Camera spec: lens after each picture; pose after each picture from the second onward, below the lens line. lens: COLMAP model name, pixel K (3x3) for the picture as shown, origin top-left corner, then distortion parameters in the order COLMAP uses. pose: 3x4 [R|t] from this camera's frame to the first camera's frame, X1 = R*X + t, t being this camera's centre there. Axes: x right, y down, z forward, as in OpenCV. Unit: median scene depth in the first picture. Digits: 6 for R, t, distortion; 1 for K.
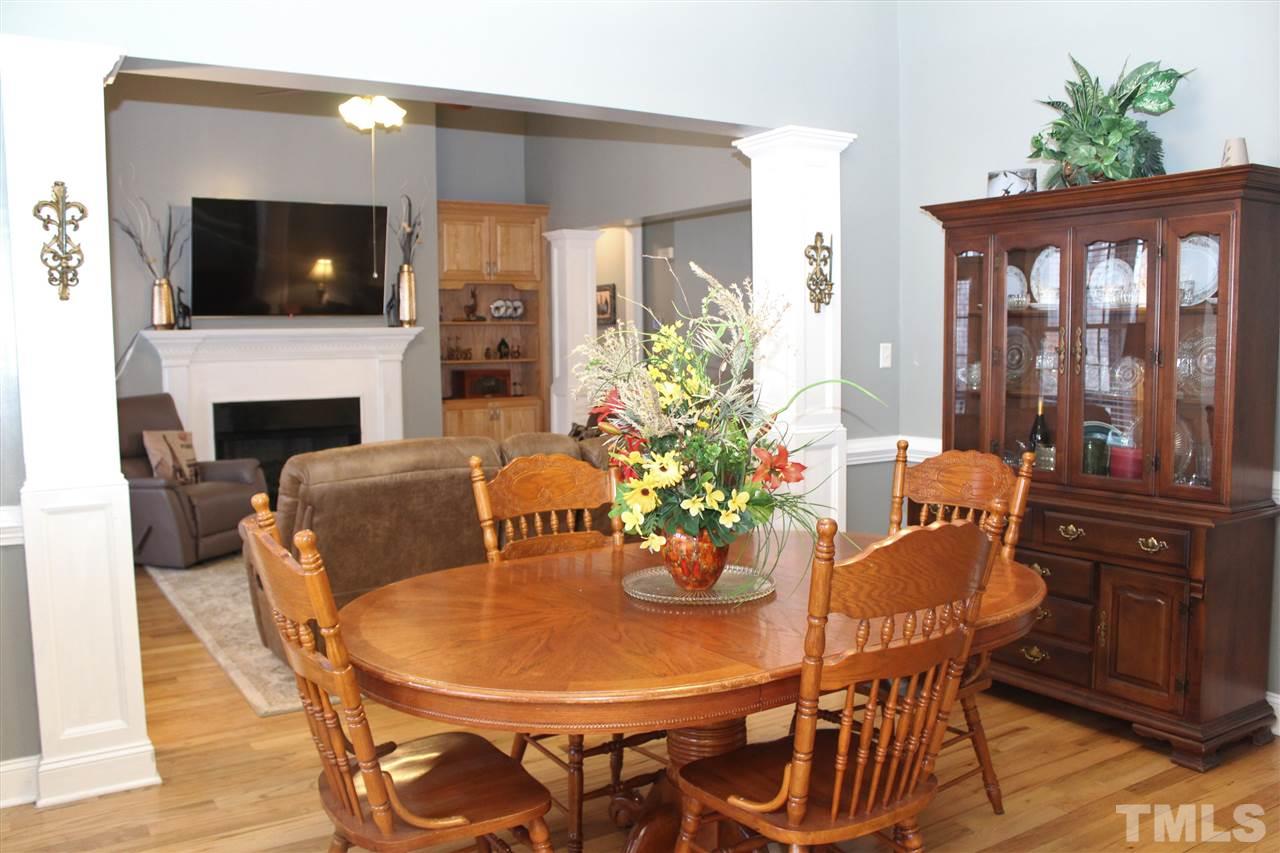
lens RADIAL K [[1107.6, 0, 635.9], [0, 1107.6, 429.0], [0, 0, 1]] dist [-0.160145, 0.144020]
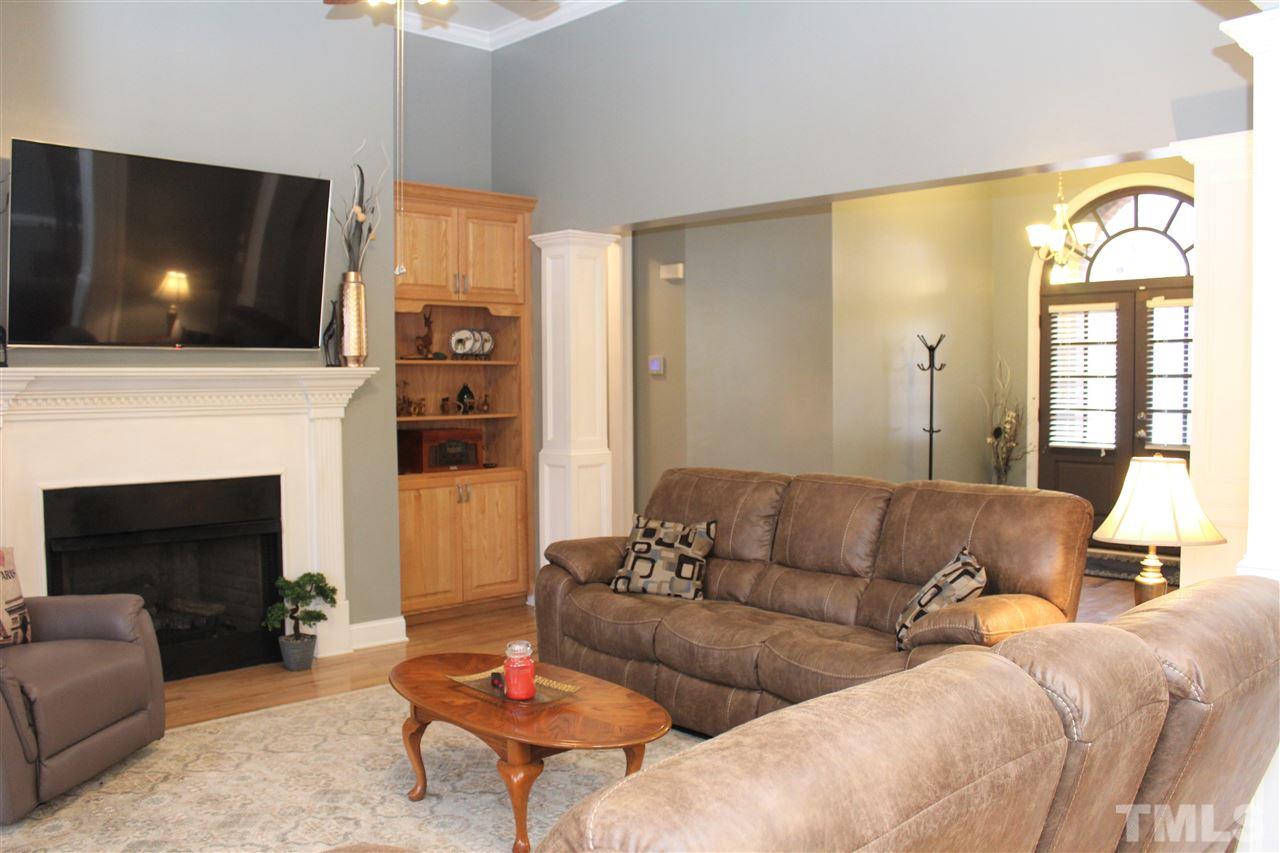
lens RADIAL K [[1107.6, 0, 651.2], [0, 1107.6, 421.0], [0, 0, 1]] dist [-0.160145, 0.144020]
pose [[0.978518, -0.001949, 0.206152, -0.168471], [0.011231, 0.998974, -0.043865, -0.029839], [-0.205855, 0.045238, 0.977536, 0.326551]]
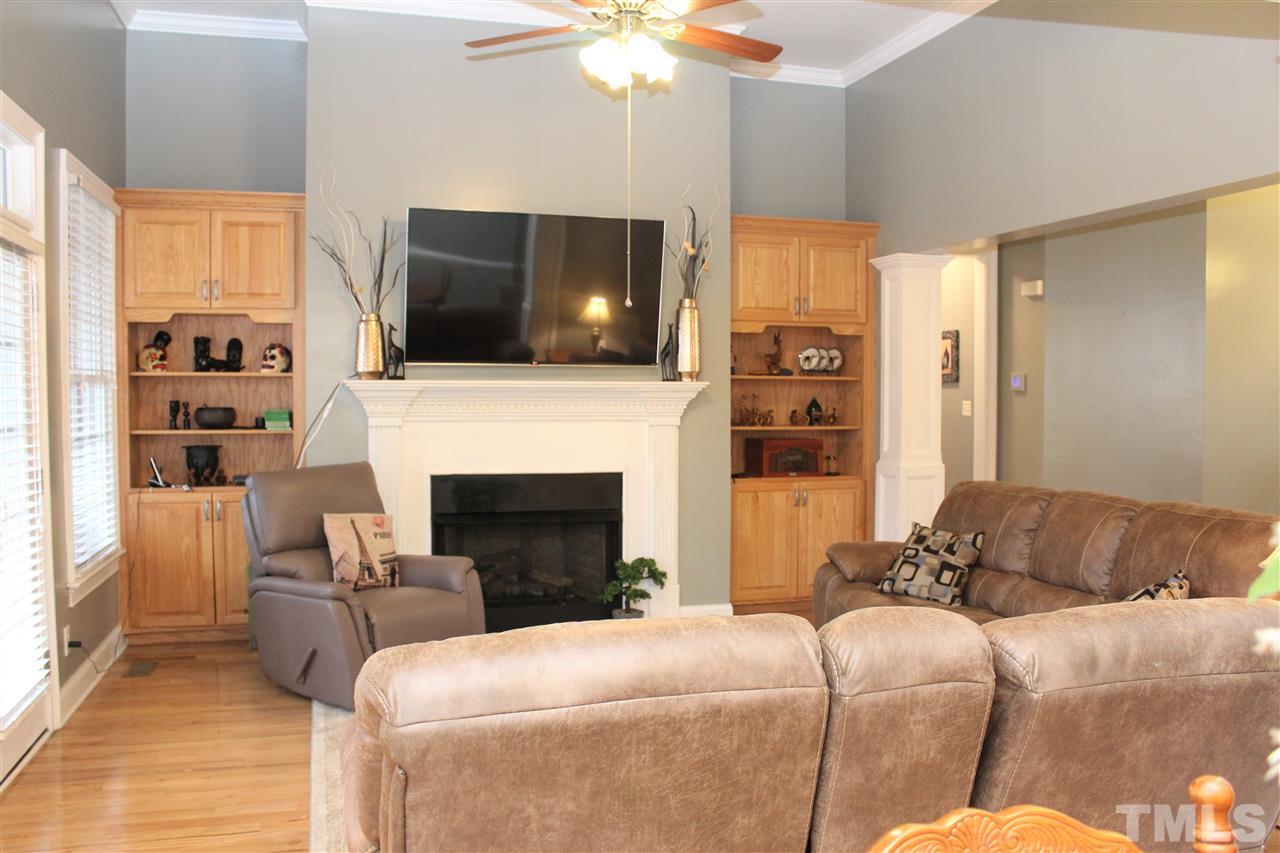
lens RADIAL K [[1107.6, 0, 617.7], [0, 1107.6, 424.3], [0, 0, 1]] dist [-0.160145, 0.144020]
pose [[0.958614, 0.022138, -0.283846, -0.038122], [-0.037363, 0.998132, -0.048338, -0.024959], [0.282245, 0.056943, 0.957651, 0.262787]]
